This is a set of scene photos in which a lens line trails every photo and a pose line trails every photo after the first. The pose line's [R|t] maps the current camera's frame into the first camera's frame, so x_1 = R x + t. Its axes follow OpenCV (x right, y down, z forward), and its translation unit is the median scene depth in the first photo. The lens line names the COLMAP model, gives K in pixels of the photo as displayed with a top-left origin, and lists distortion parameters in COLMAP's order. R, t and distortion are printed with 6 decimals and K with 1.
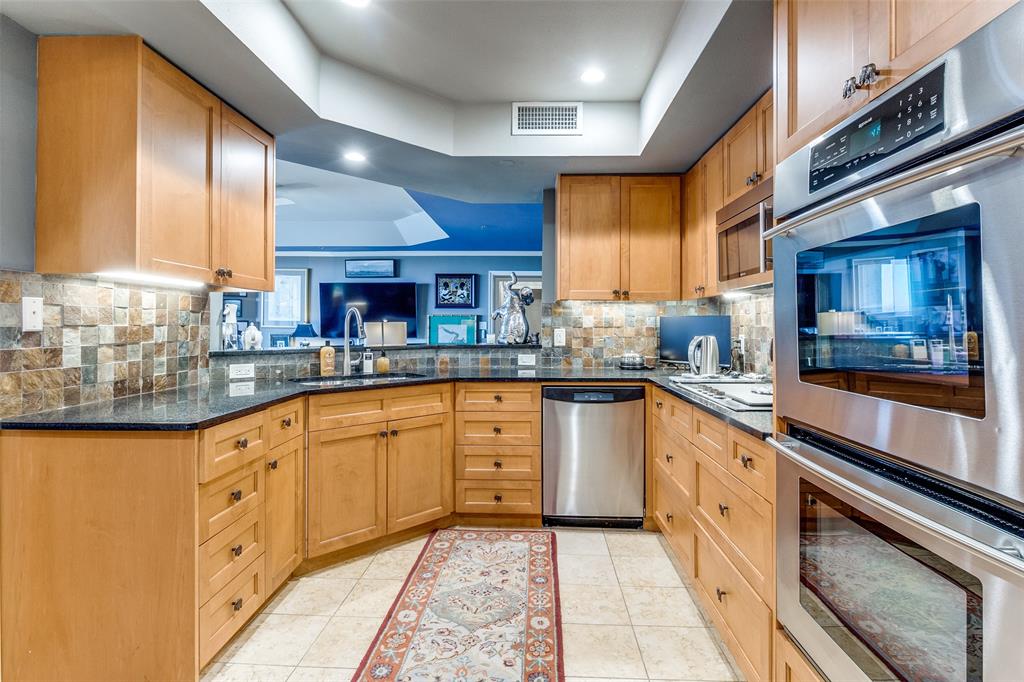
lens RADIAL K [[486.3, 0, 518.8], [0, 486.3, 326.4], [0, 0, 1]] dist [-0.002396, -0.001749]
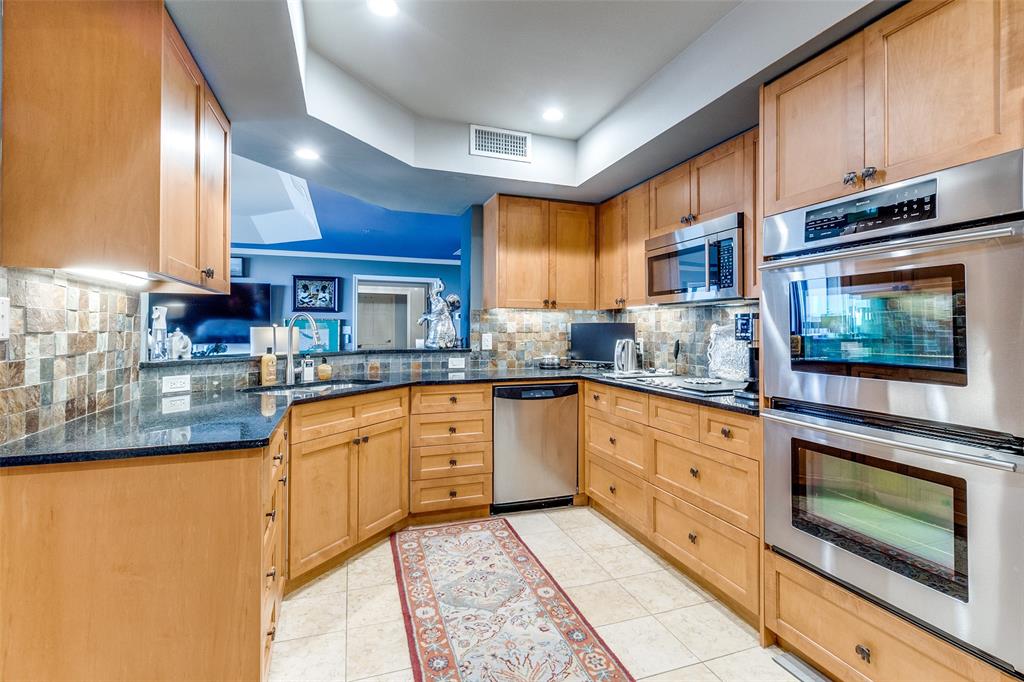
lens RADIAL K [[465.5, 0, 518.1], [0, 465.5, 328.5], [0, 0, 1]] dist [-0.000012, 0.001172]
pose [[0.933461, 0.001278, 0.358676, -0.285672], [0.000212, 0.999992, -0.004113, -0.003532], [-0.358678, 0.003916, 0.933453, 0.000416]]
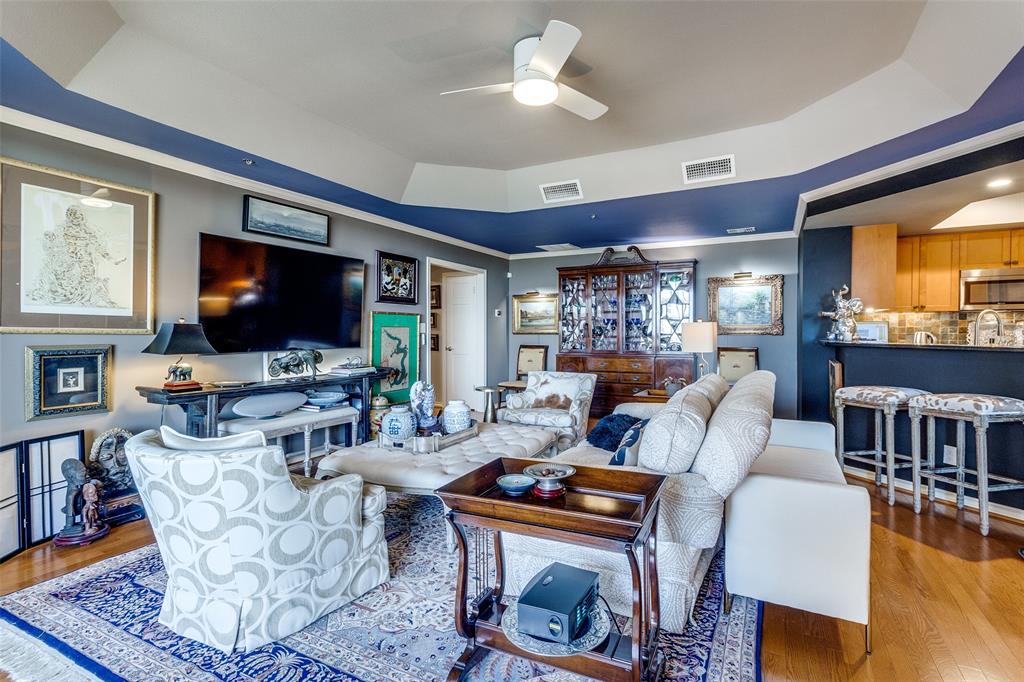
lens RADIAL K [[486.3, 0, 511.6], [0, 486.3, 336.2], [0, 0, 1]] dist [-0.002396, -0.001749]
pose [[0.431647, -0.013488, 0.901942, -2.254846], [0.006334, 0.999909, 0.011921, 0.007501], [-0.902020, 0.000567, 0.431693, 1.779850]]
